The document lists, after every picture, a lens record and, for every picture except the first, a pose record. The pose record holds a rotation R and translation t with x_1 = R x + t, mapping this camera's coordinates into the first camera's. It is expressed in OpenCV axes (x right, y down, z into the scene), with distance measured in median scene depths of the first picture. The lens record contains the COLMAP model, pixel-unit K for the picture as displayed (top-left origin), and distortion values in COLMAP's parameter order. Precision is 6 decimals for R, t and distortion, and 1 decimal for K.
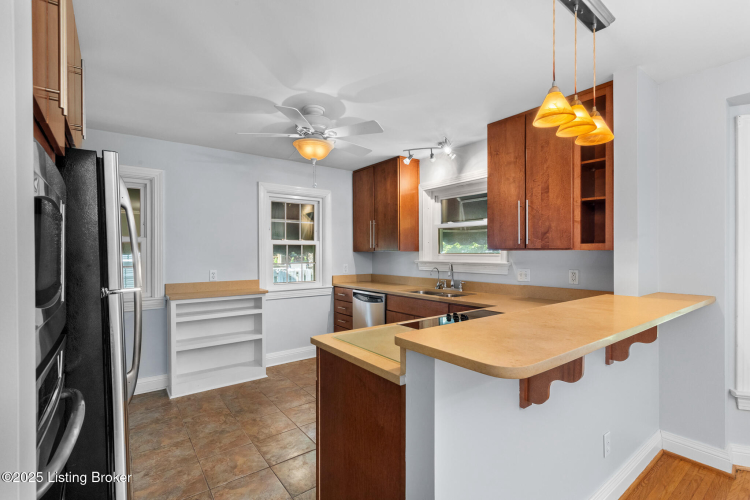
lens RADIAL K [[340.6, 0, 371.5], [0, 340.6, 253.5], [0, 0, 1]] dist [0.003864, 0.000845]
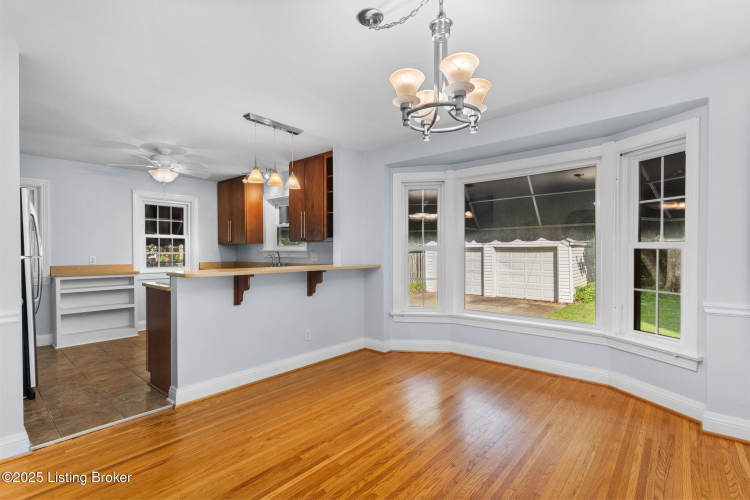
lens RADIAL K [[353.7, 0, 372.1], [0, 353.7, 253.4], [0, 0, 1]] dist [0.003453, -0.000995]
pose [[0.977873, 0.000140, 0.209198, 0.318989], [-0.000928, 0.999993, 0.003668, 0.032349], [-0.209196, -0.003781, 0.977867, -0.589922]]
